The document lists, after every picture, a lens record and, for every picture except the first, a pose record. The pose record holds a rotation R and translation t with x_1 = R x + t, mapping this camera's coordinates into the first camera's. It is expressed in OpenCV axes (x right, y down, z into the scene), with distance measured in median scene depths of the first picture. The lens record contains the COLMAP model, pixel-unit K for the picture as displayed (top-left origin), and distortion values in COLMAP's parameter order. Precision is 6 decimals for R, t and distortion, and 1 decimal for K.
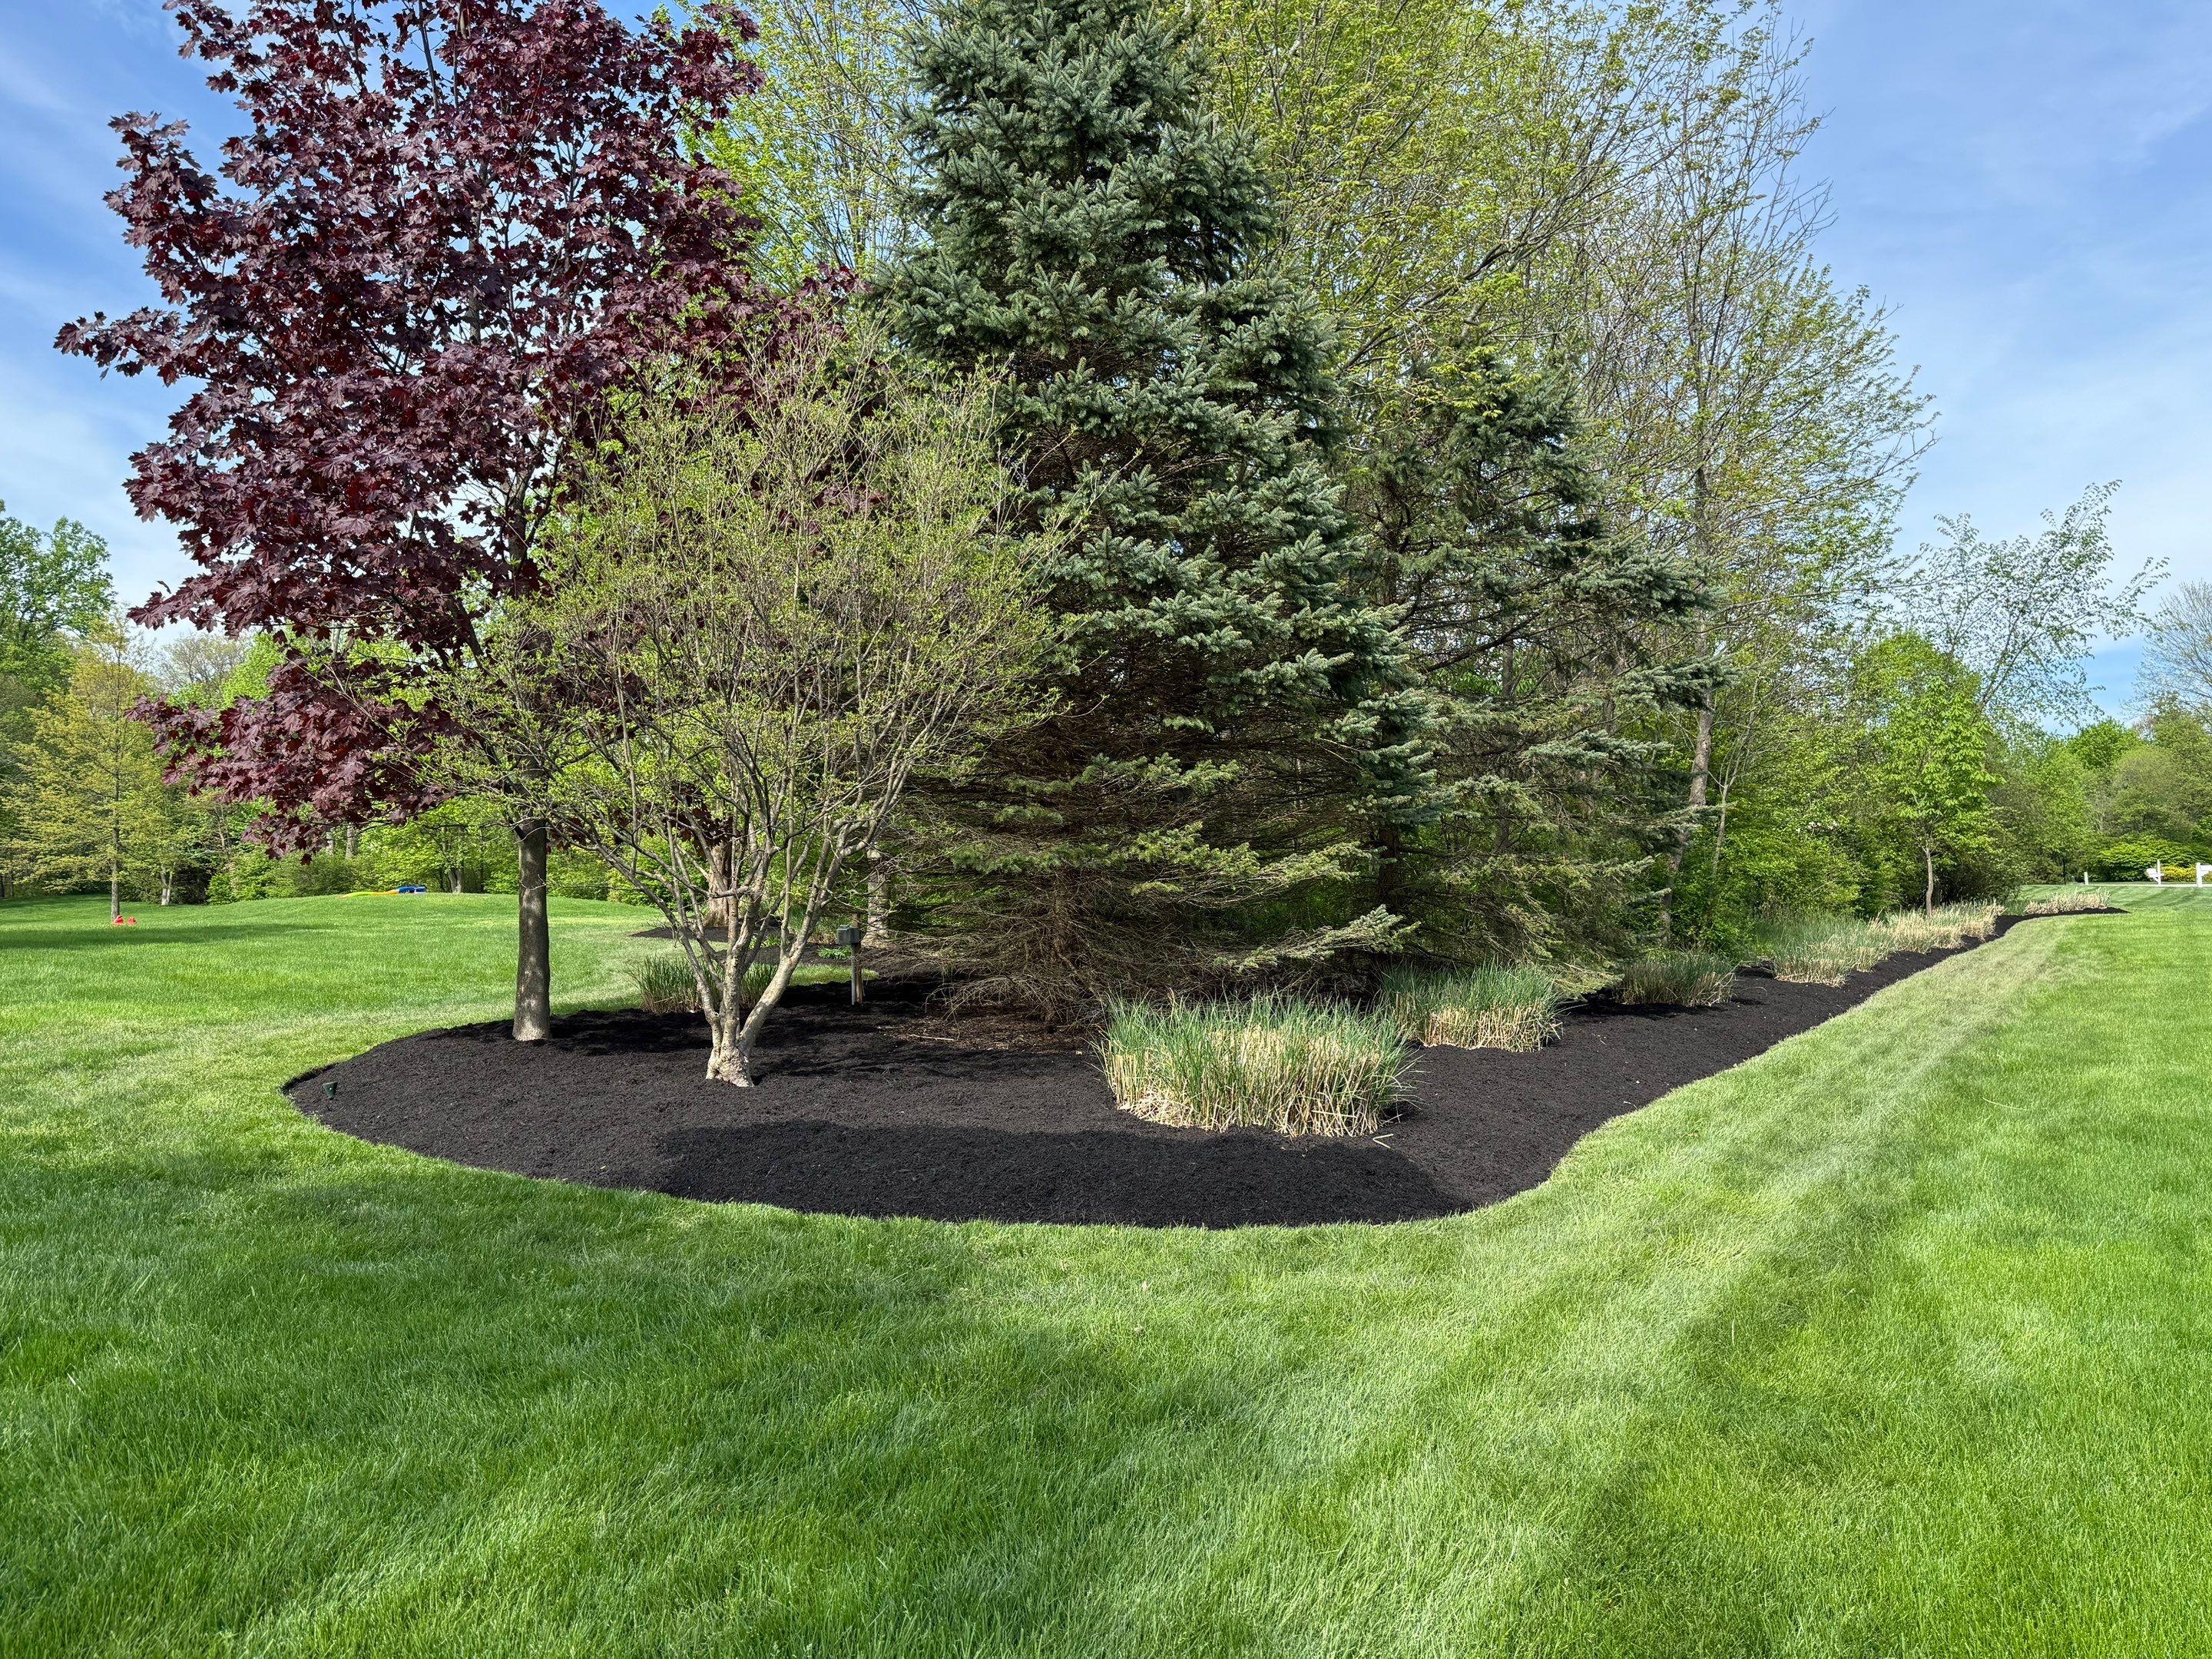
lens RADIAL K [[1518.8, 0, 1106.0], [0, 1518.8, 829.5], [0, 0, 1]] dist [0.182824, -0.340062]
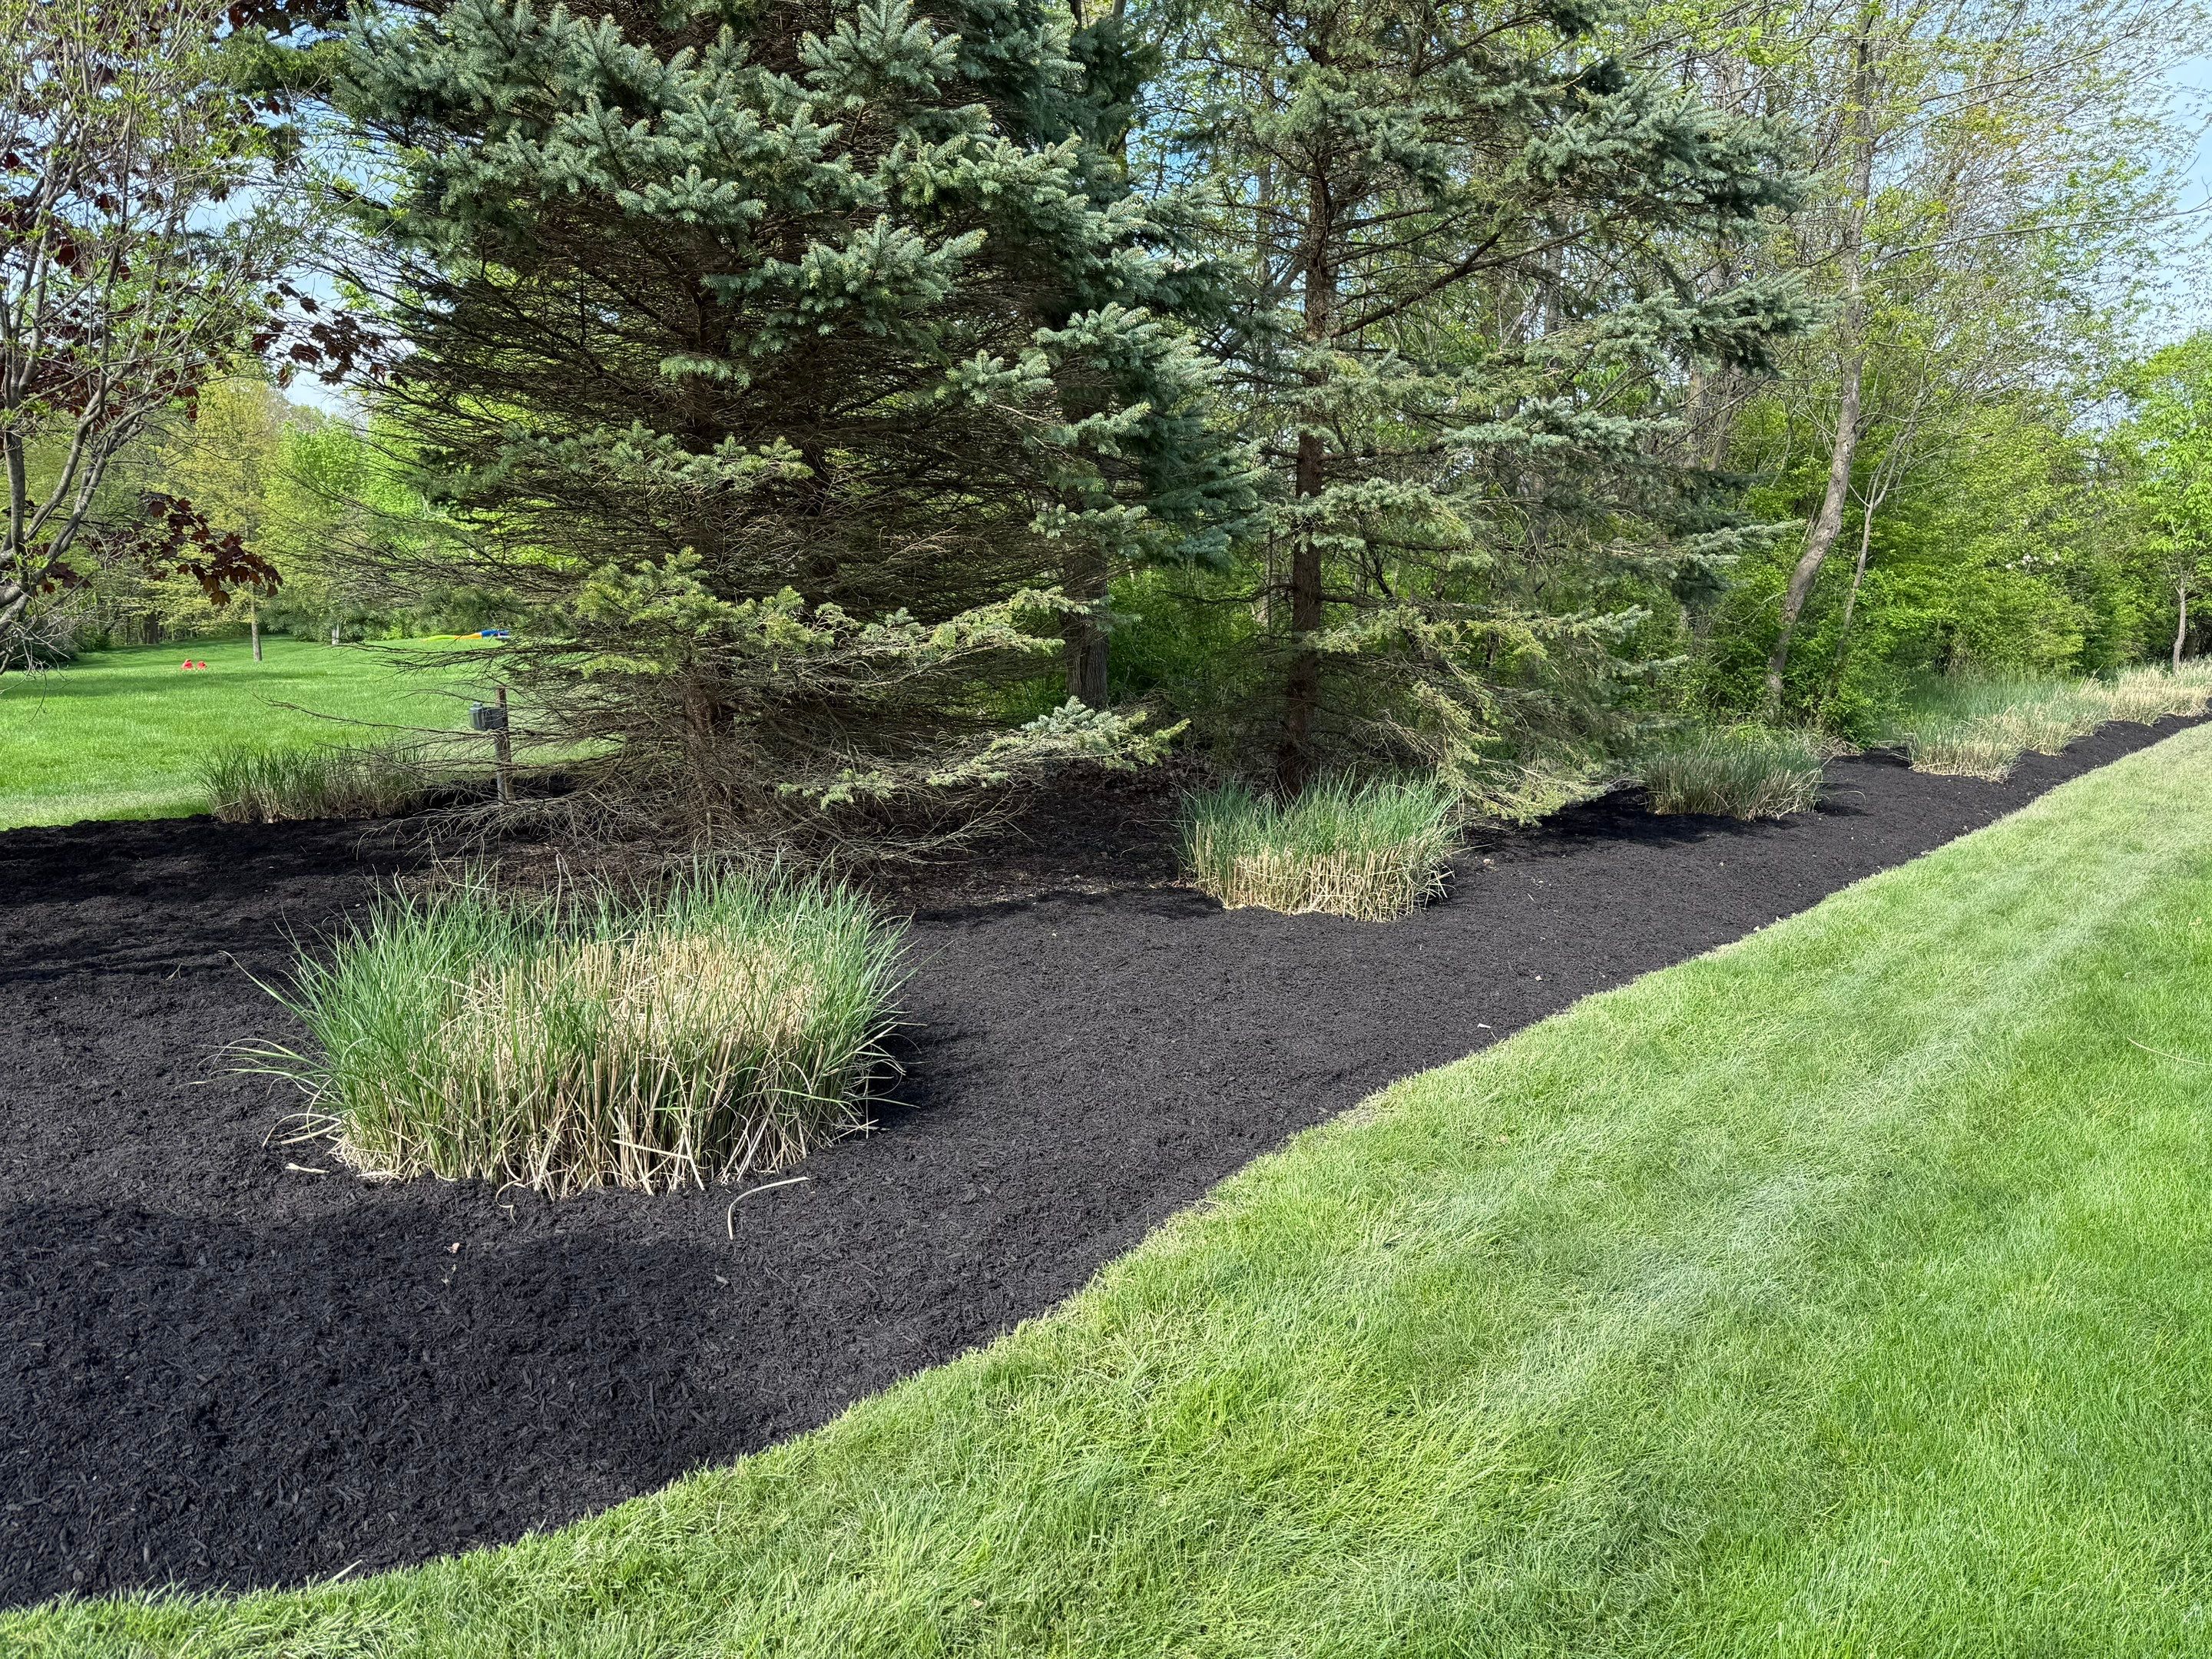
lens RADIAL K [[1559.6, 0, 1106.0], [0, 1559.6, 829.5], [0, 0, 1]] dist [0.062812, -0.062183]
pose [[0.993373, 0.017110, -0.113653, 0.170223], [0.001606, 0.986694, 0.162583, 0.002079], [0.114922, -0.161688, 0.980127, 0.266214]]
